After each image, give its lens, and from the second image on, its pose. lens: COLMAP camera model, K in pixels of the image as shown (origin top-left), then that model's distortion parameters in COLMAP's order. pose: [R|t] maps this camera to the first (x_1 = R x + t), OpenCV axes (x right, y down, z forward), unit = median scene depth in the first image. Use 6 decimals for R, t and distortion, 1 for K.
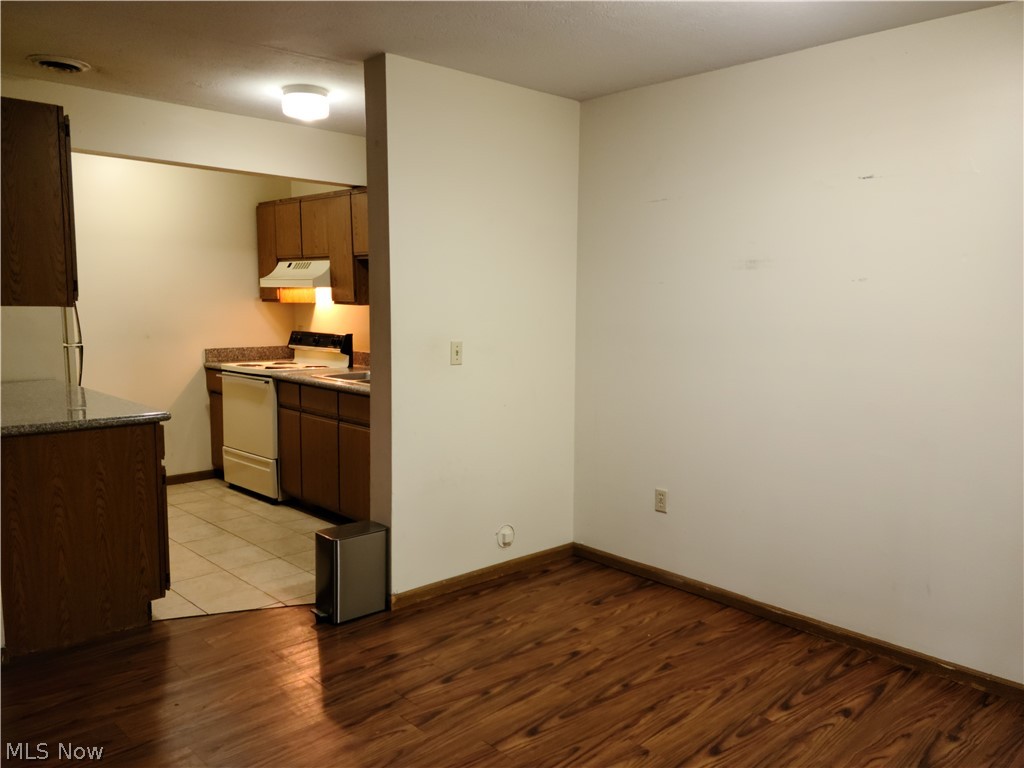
lens RADIAL K [[823.7, 0, 512.0], [0, 823.7, 384.0], [0, 0, 1]] dist [0.058229, 0.001884]
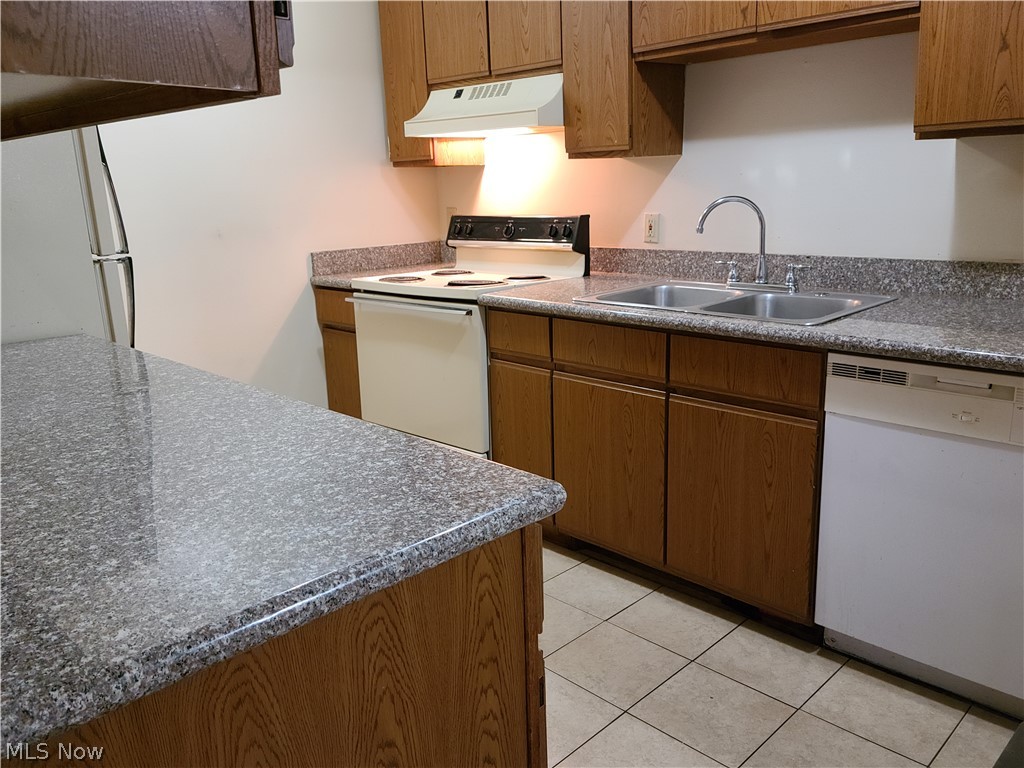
lens RADIAL K [[823.7, 0, 512.0], [0, 823.7, 384.0], [0, 0, 1]] dist [0.058229, 0.001884]
pose [[0.998534, -0.045541, 0.029252, -0.263731], [0.041208, 0.990032, 0.134681, -0.024883], [-0.035094, -0.133278, 0.990457, 0.432616]]
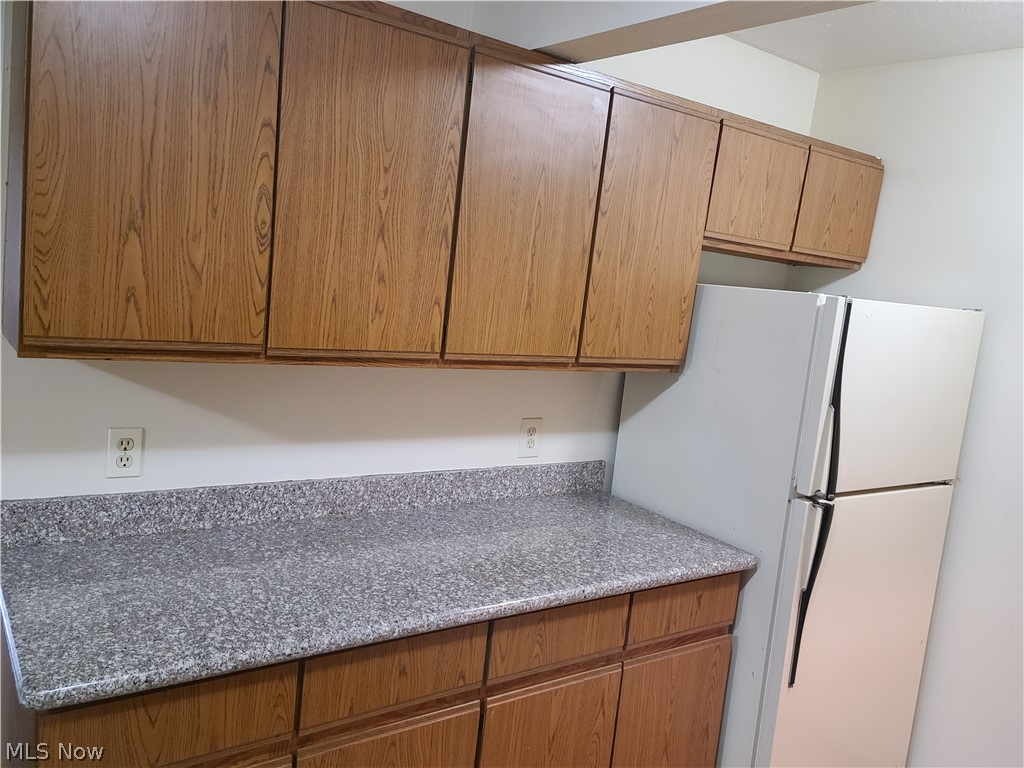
lens RADIAL K [[823.7, 0, 512.0], [0, 823.7, 384.0], [0, 0, 1]] dist [0.058229, 0.001884]
pose [[-0.119252, 0.109831, -0.986771, 0.173988], [-0.217256, 0.966891, 0.133874, -0.206590], [0.968803, 0.230346, -0.091442, 1.078679]]
